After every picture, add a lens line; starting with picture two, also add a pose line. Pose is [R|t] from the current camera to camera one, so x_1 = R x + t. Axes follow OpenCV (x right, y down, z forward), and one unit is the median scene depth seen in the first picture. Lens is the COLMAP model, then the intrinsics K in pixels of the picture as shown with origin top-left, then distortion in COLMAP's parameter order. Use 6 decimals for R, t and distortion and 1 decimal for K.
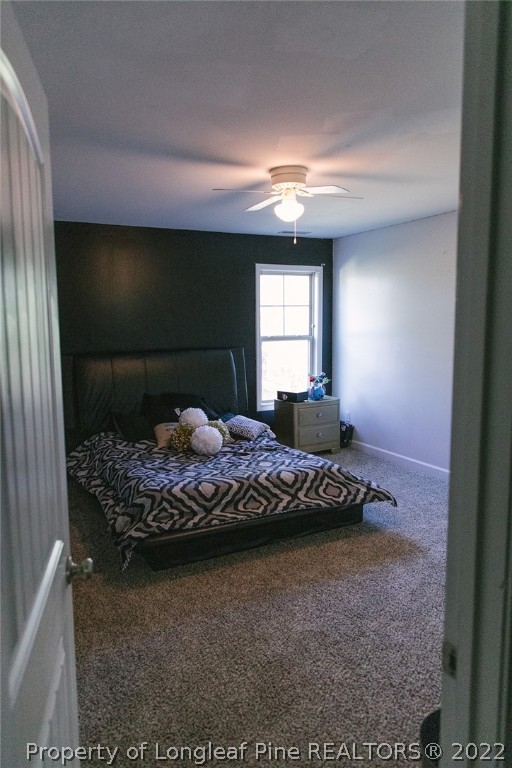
lens RADIAL K [[518.8, 0, 256.0], [0, 518.8, 382.6], [0, 0, 1]] dist [-0.027842, 0.006899]
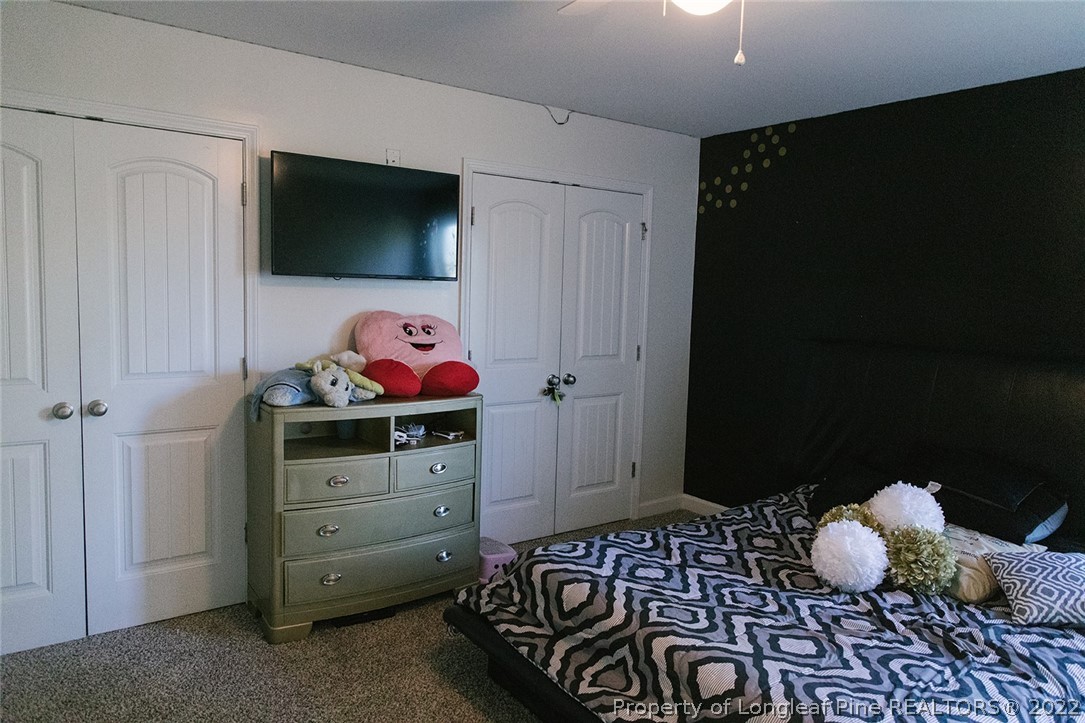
lens RADIAL K [[733.0, 0, 542.7], [0, 733.0, 360.4], [0, 0, 1]] dist [-0.027842, 0.006899]
pose [[0.129885, 0.113786, -0.984978, 0.568099], [-0.145595, 0.984814, 0.094568, -0.087596], [0.980781, 0.131125, 0.144479, 0.789173]]
